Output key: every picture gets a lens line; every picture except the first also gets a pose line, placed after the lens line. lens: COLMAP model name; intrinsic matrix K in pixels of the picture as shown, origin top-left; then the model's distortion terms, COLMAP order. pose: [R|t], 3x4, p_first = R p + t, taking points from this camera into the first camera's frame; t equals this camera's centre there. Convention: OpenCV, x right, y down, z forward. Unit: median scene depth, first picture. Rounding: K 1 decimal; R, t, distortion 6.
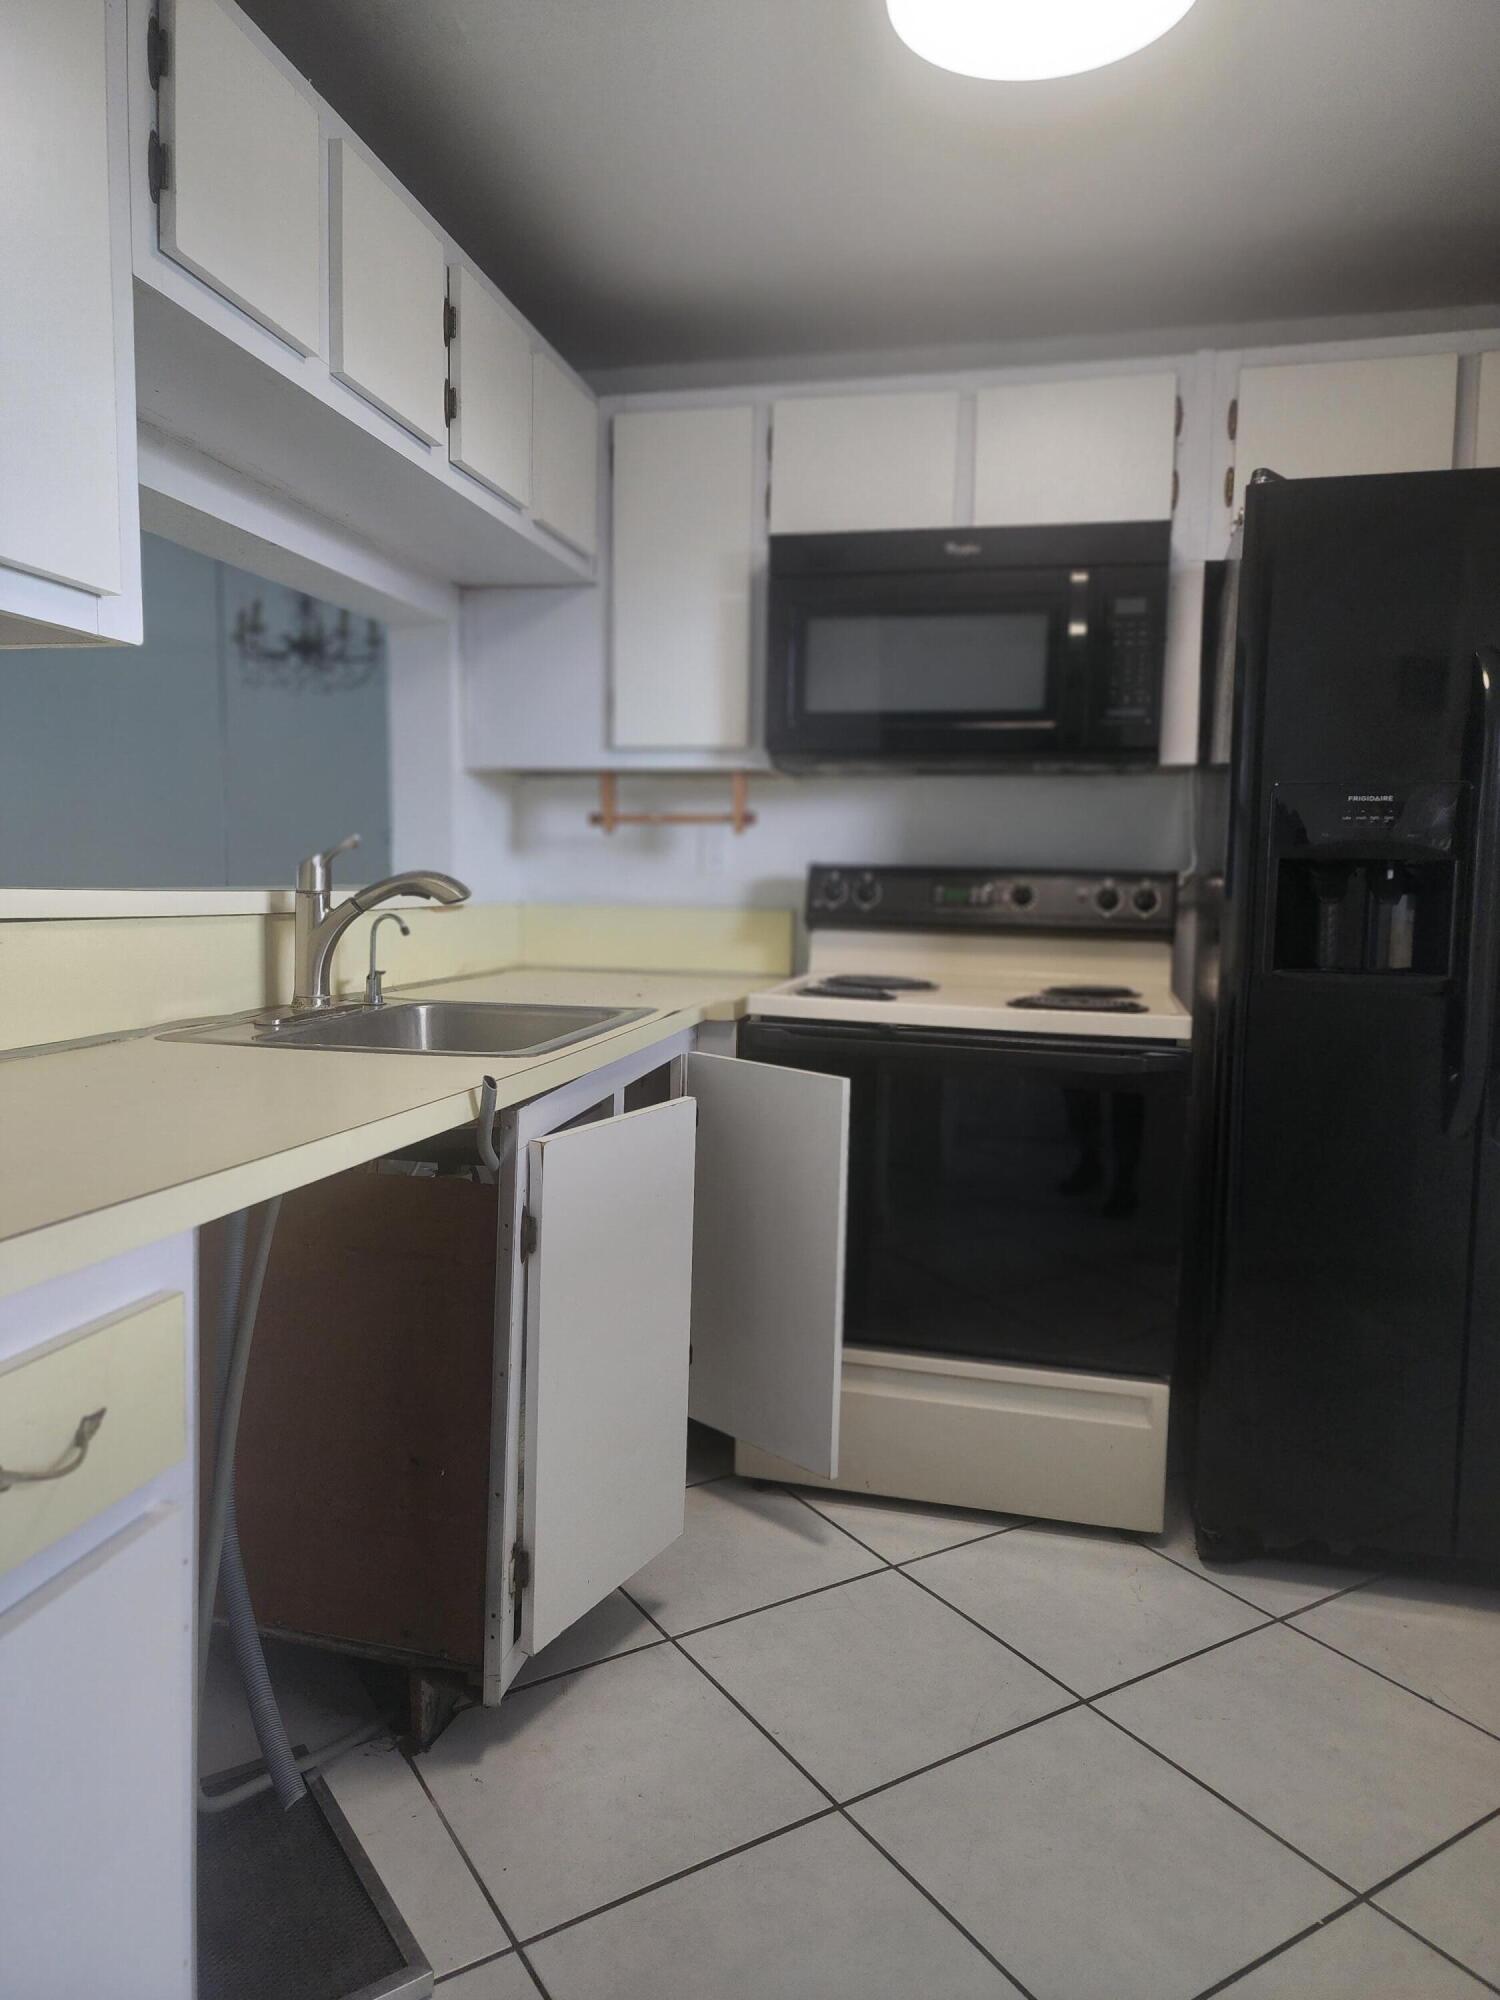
lens RADIAL K [[1356.6, 0, 750.0], [0, 1356.6, 1000.0], [0, 0, 1]] dist [0.073881, -0.079854]
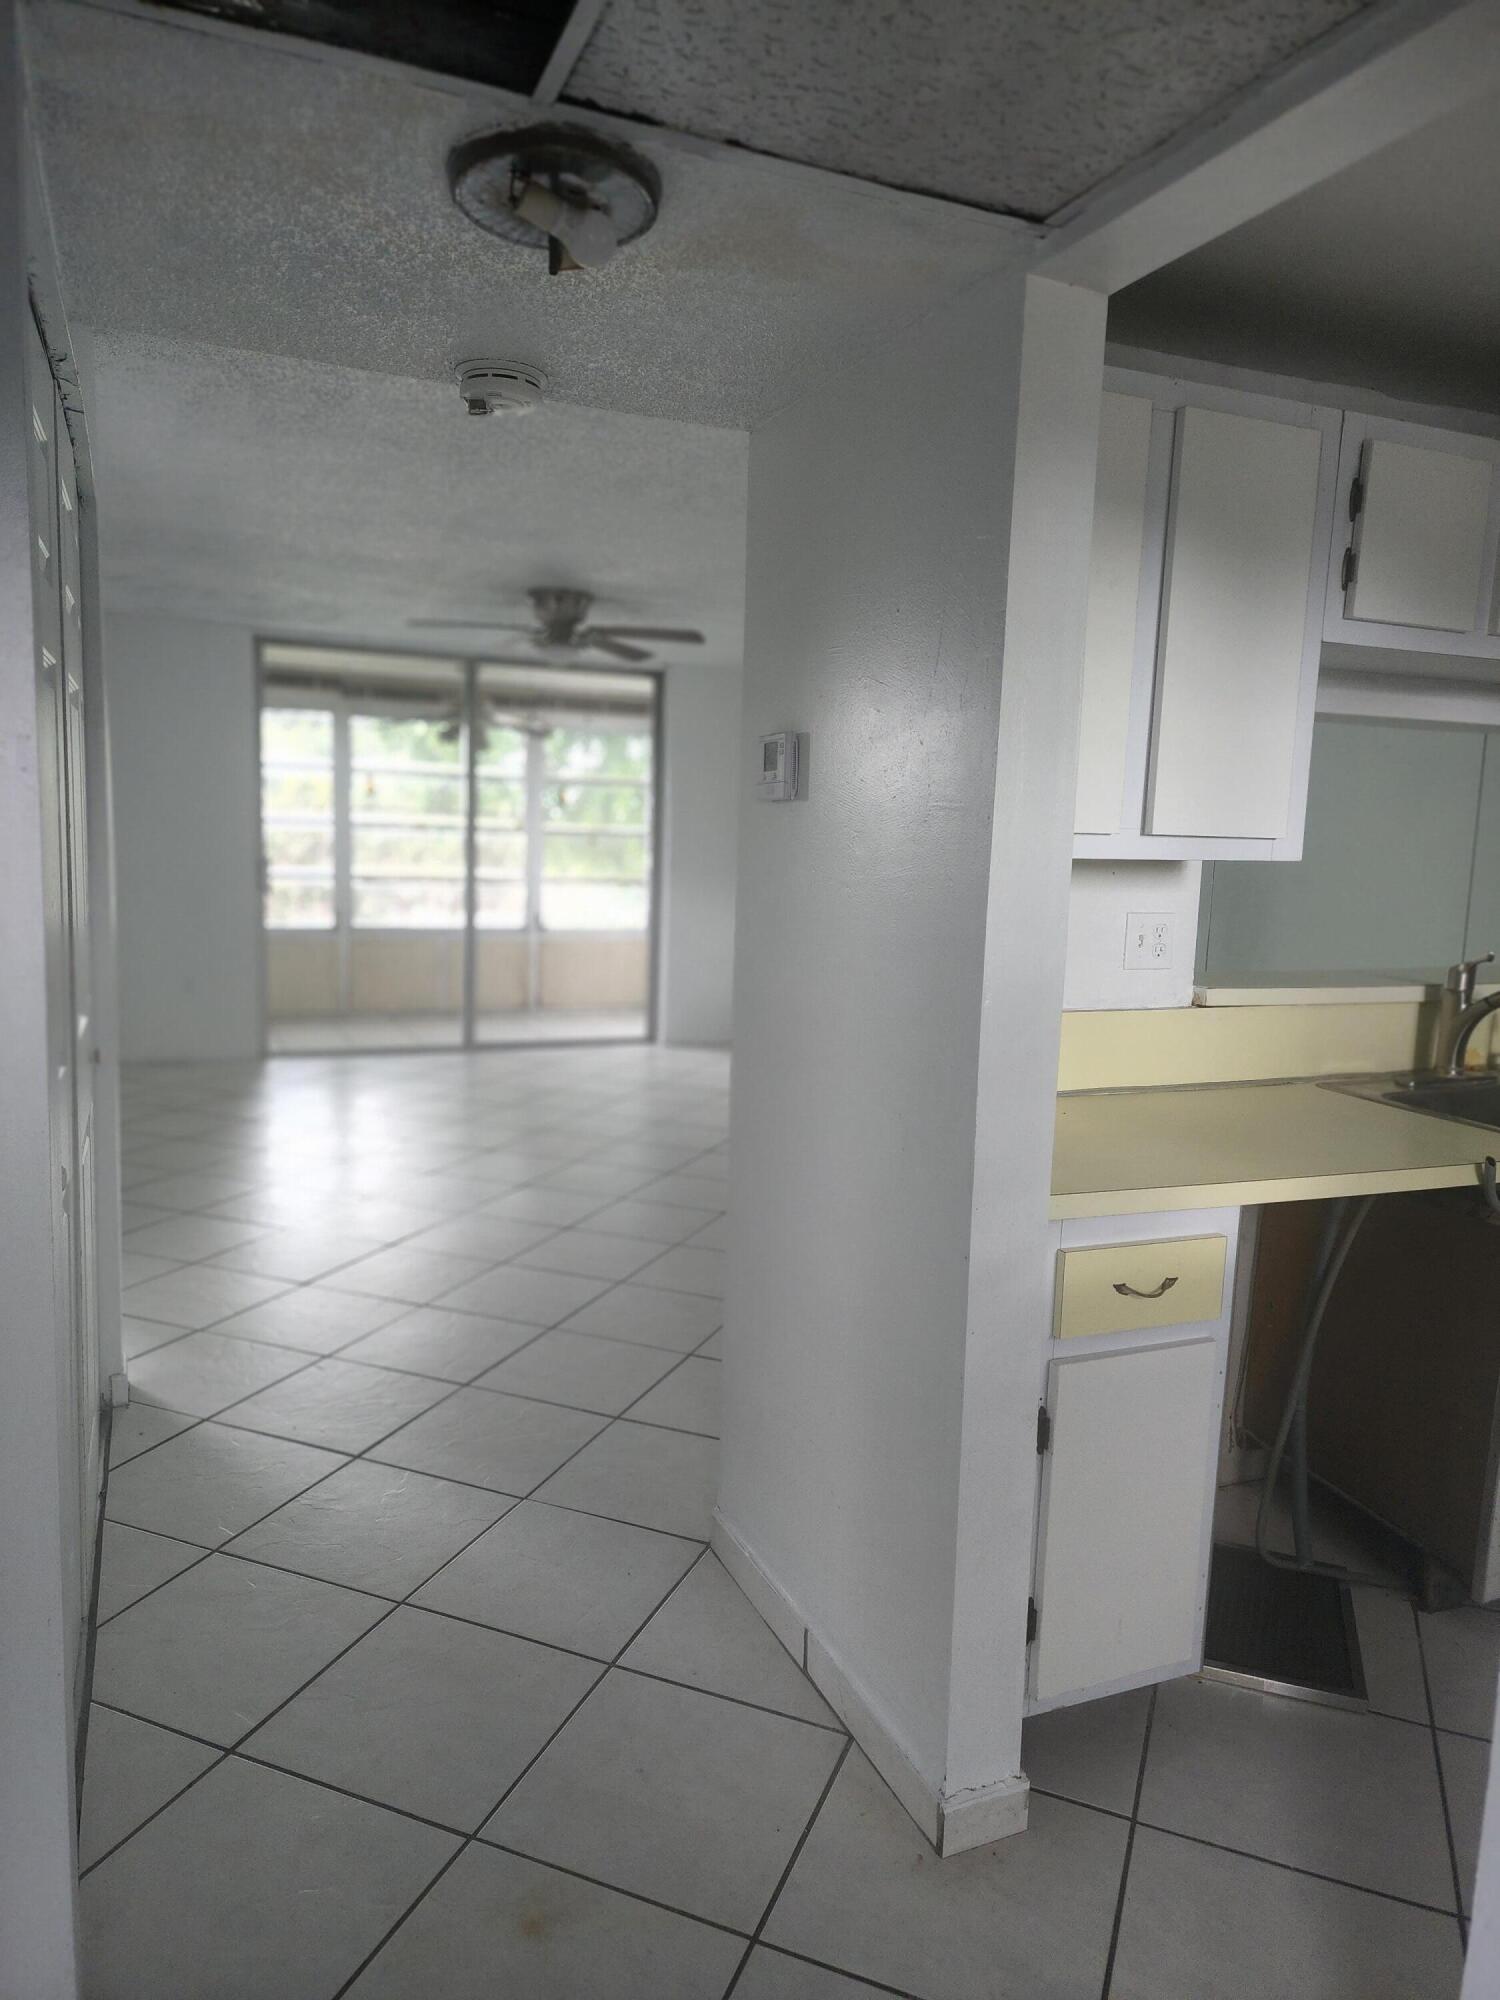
lens RADIAL K [[1320.1, 0, 706.0], [0, 1320.1, 1028.0], [0, 0, 1]] dist [0.071123, -0.000384]
pose [[0.571896, 0.117727, -0.811835, 0.383275], [-0.088782, 0.992718, 0.081415, -0.097584], [0.815508, 0.025516, 0.578183, -0.410579]]
